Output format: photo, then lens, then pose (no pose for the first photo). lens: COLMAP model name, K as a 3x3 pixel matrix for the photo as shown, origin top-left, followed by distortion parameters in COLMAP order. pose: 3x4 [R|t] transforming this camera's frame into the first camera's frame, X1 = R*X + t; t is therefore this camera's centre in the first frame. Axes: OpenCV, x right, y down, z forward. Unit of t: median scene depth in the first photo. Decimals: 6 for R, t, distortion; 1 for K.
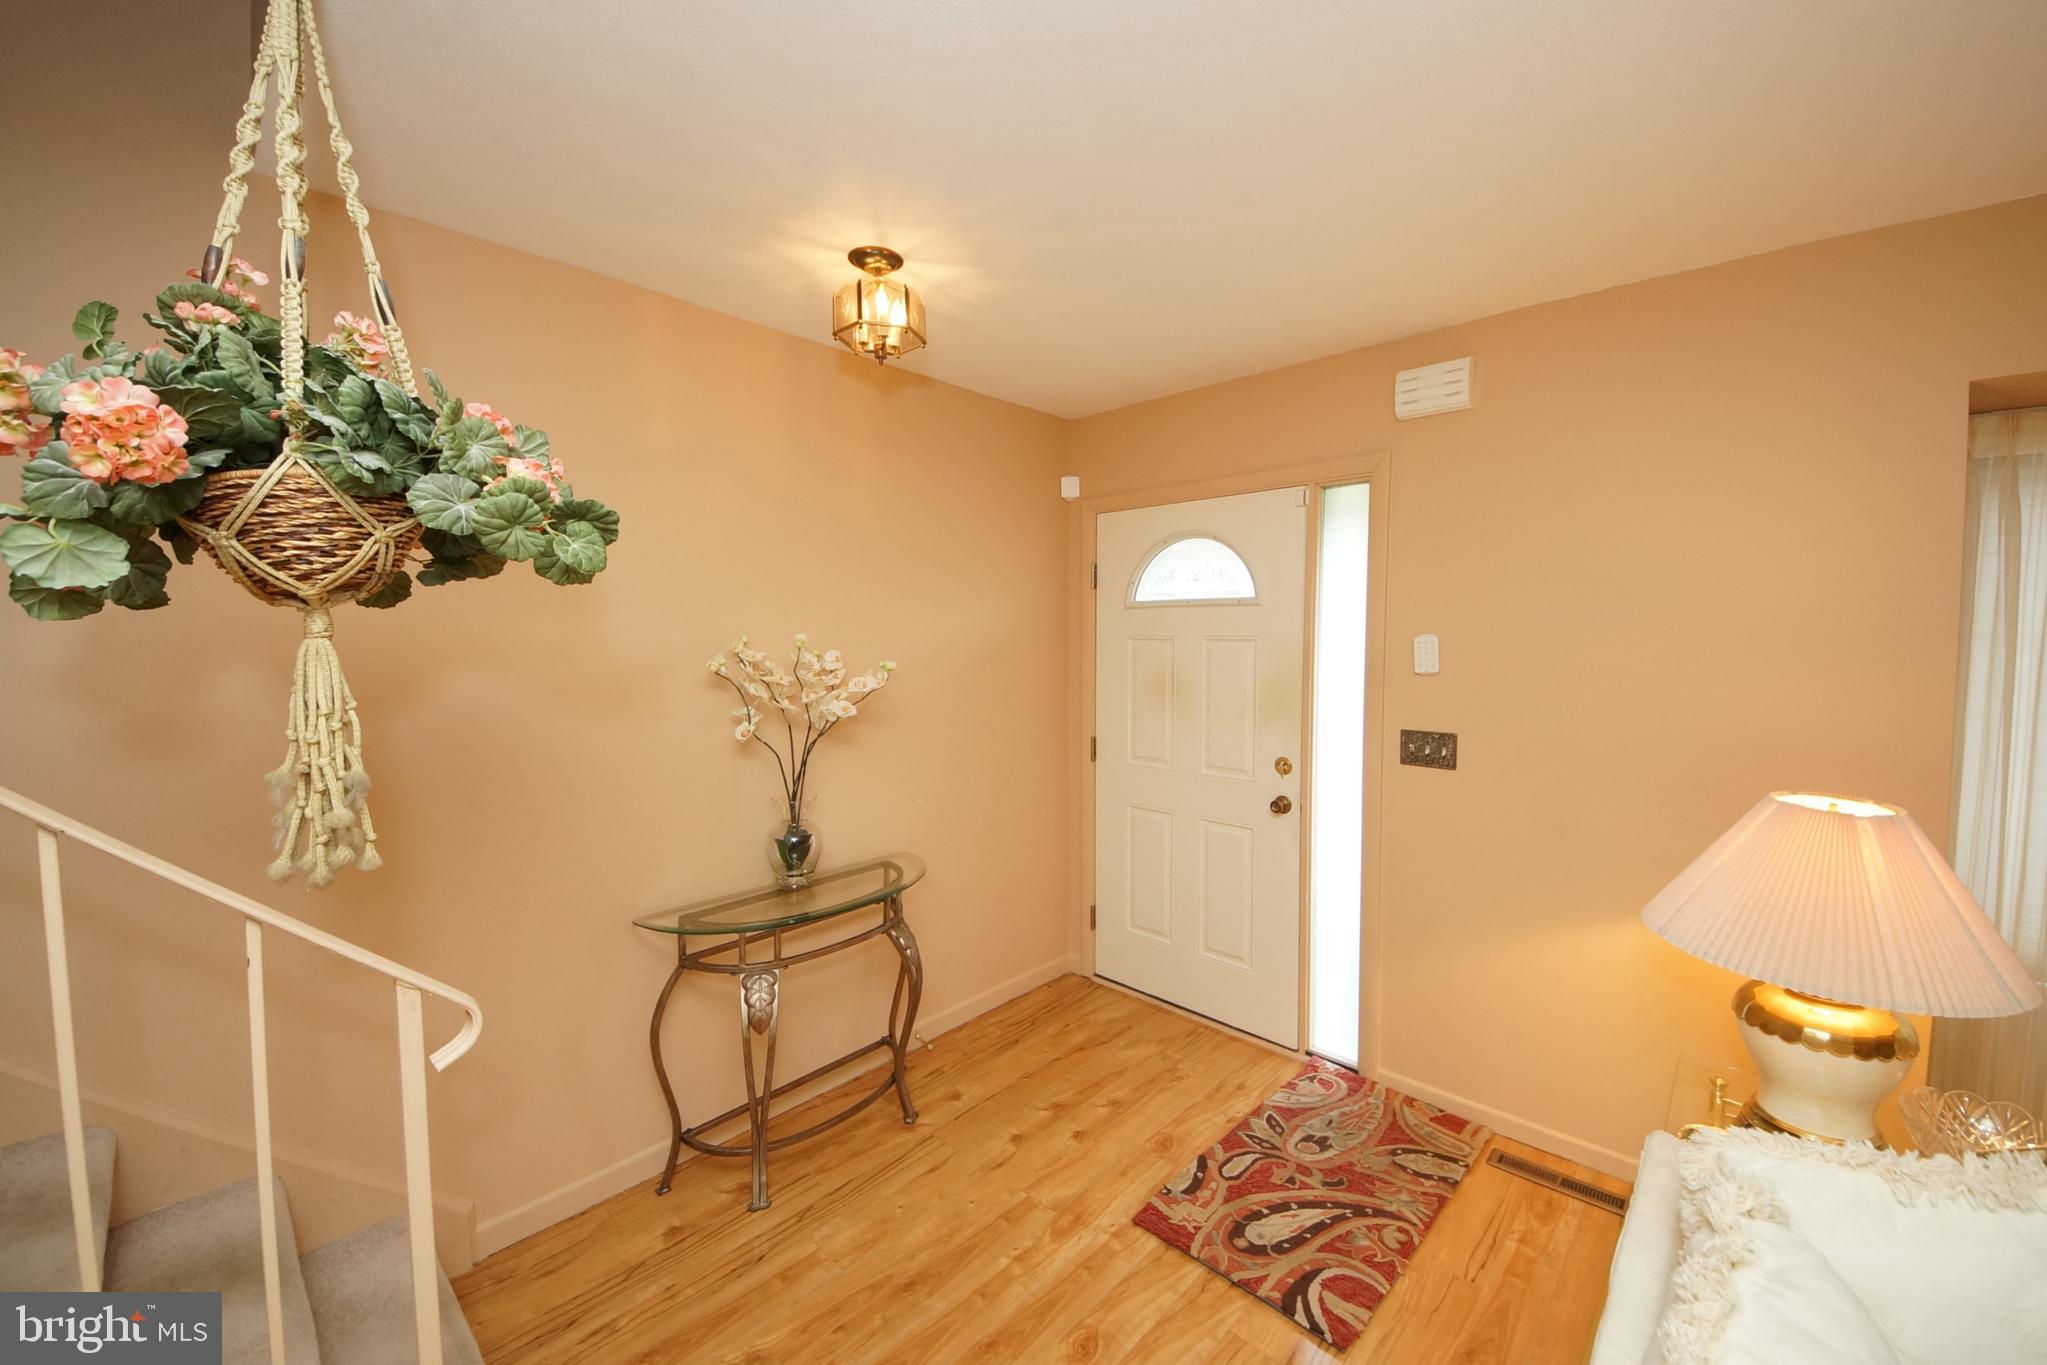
lens RADIAL K [[814.1, 0, 1081.4], [0, 814.1, 678.4], [0, 0, 1]] dist [-0.000308, -0.000037]
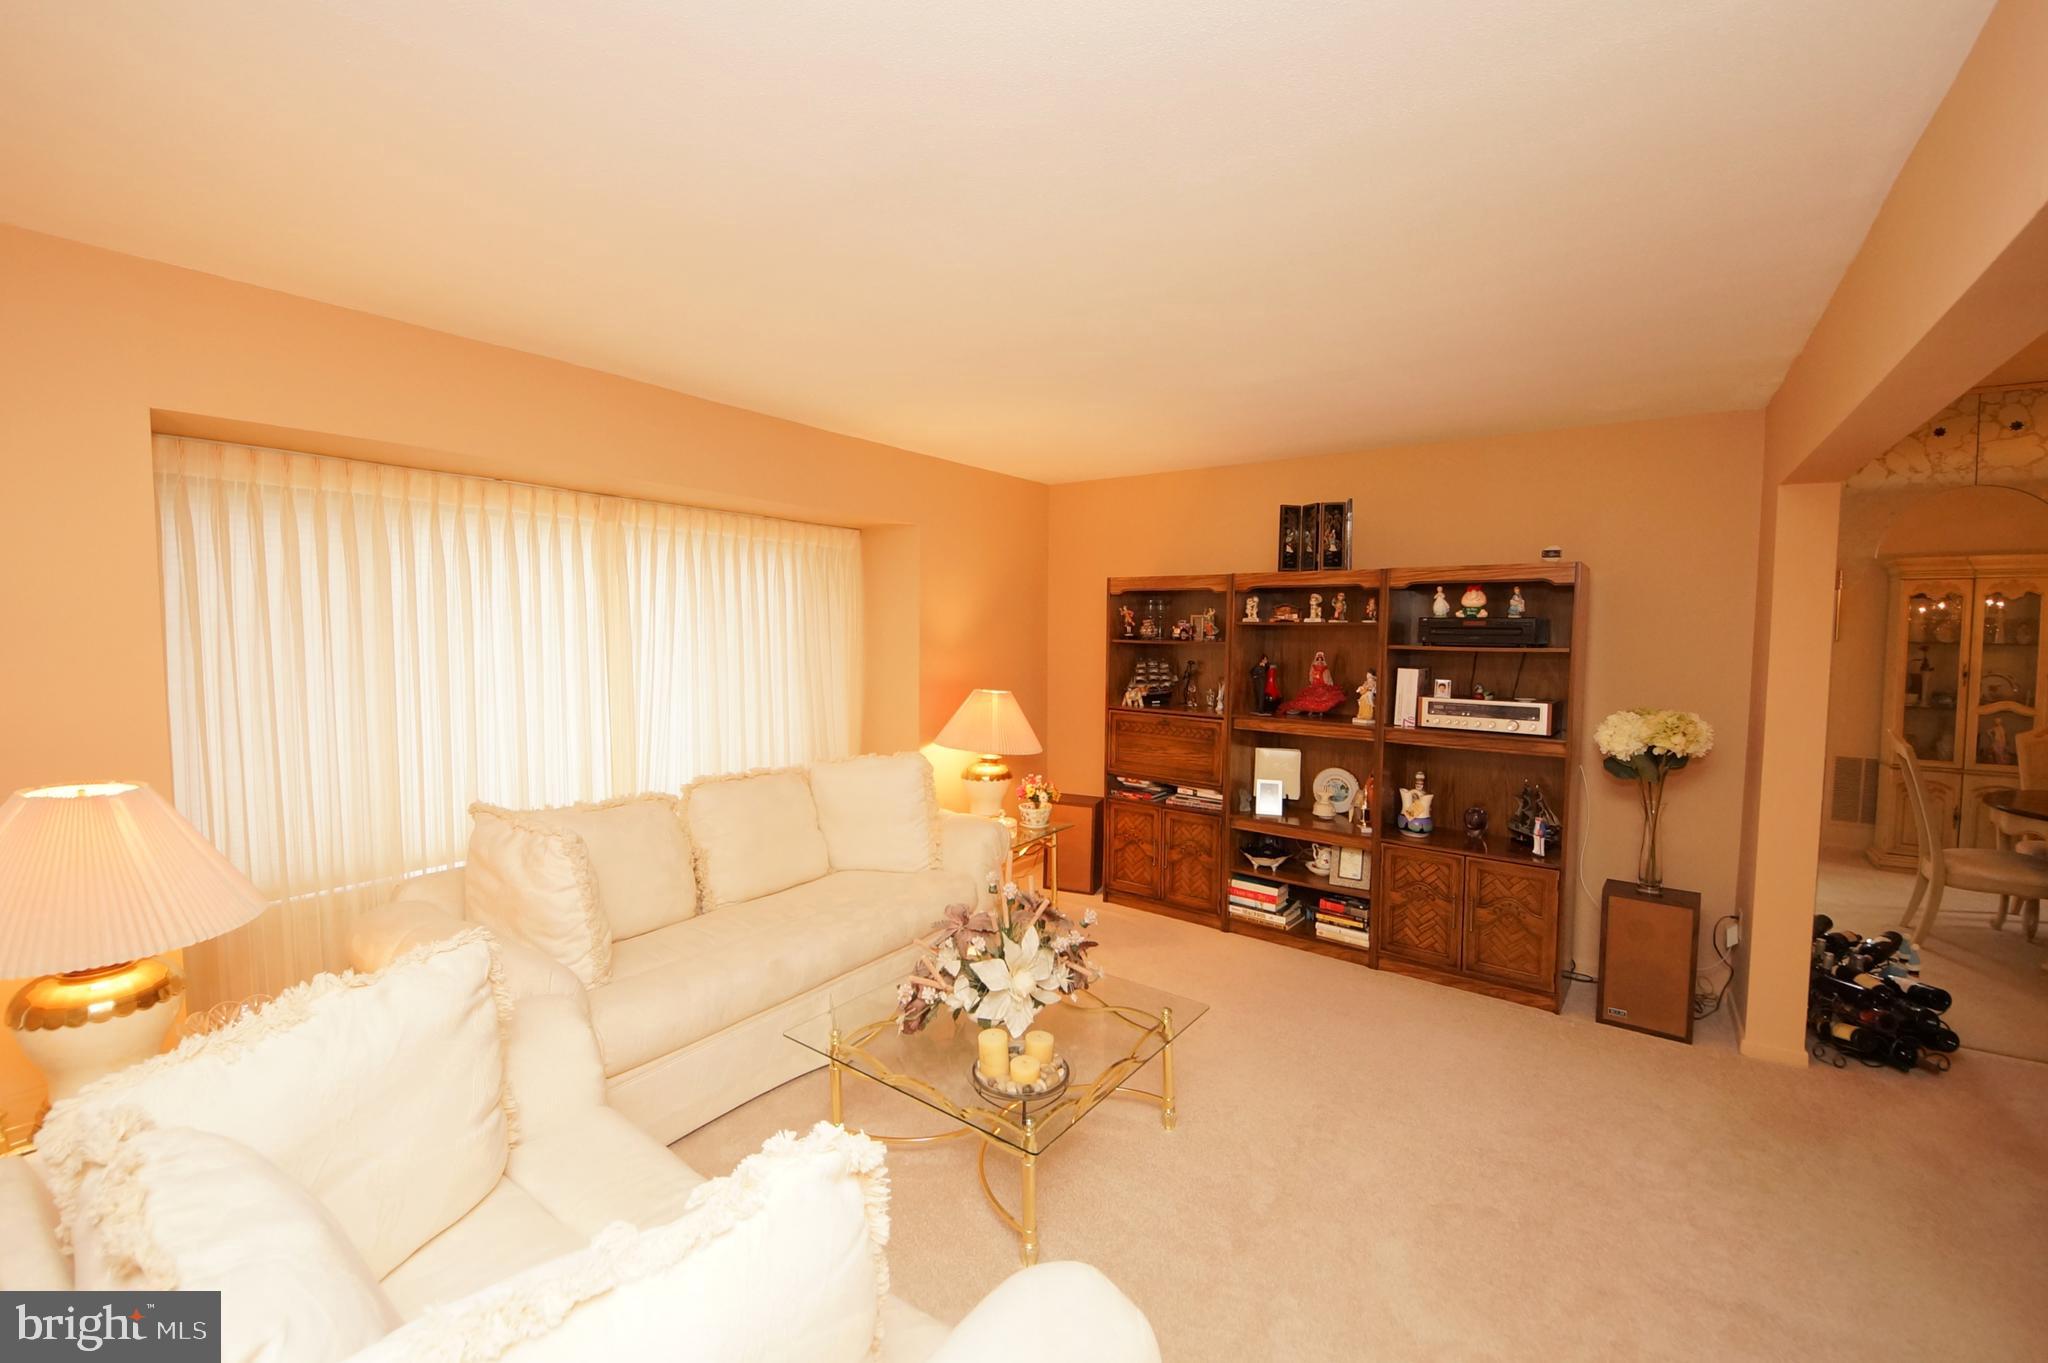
lens RADIAL K [[814.9, 0, 1017.9], [0, 814.9, 676.7], [0, 0, 1]] dist [0.004076, -0.011180]
pose [[-0.101928, -0.065062, 0.992662, -0.194702], [0.048750, 0.996333, 0.070308, -0.003736], [-0.993597, 0.055559, -0.098383, -0.090890]]
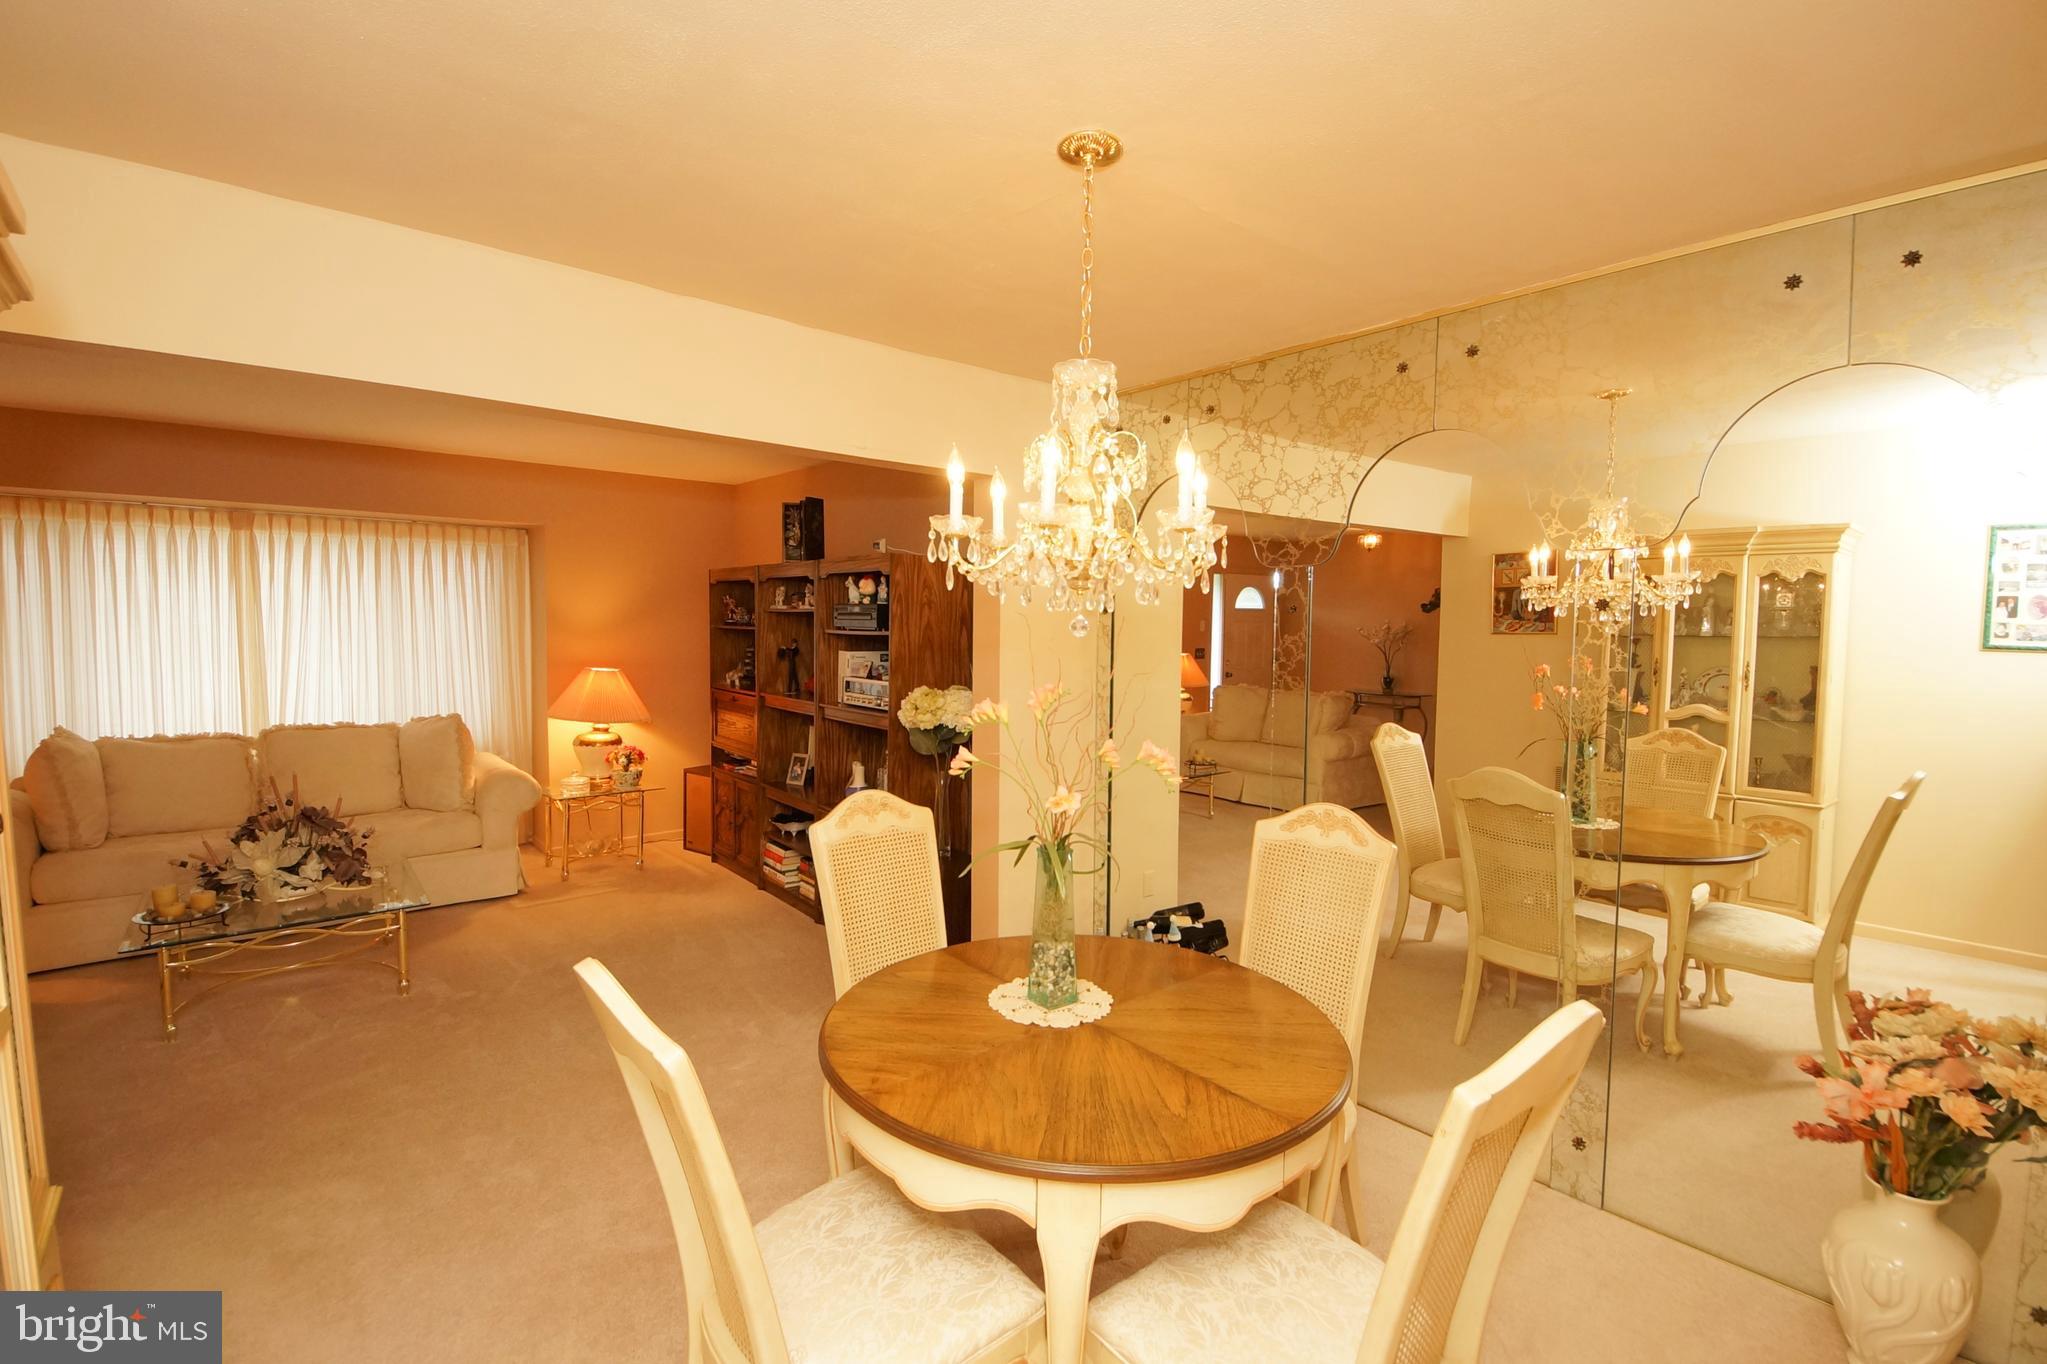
lens RADIAL K [[901.6, 0, 987.9], [0, 901.6, 684.8], [0, 0, 1]] dist [0.032834, -0.044518]
pose [[0.130099, -0.074569, 0.988693, -0.673054], [0.045209, 0.996577, 0.069215, 0.106605], [-0.990470, 0.035693, 0.133024, -2.004507]]
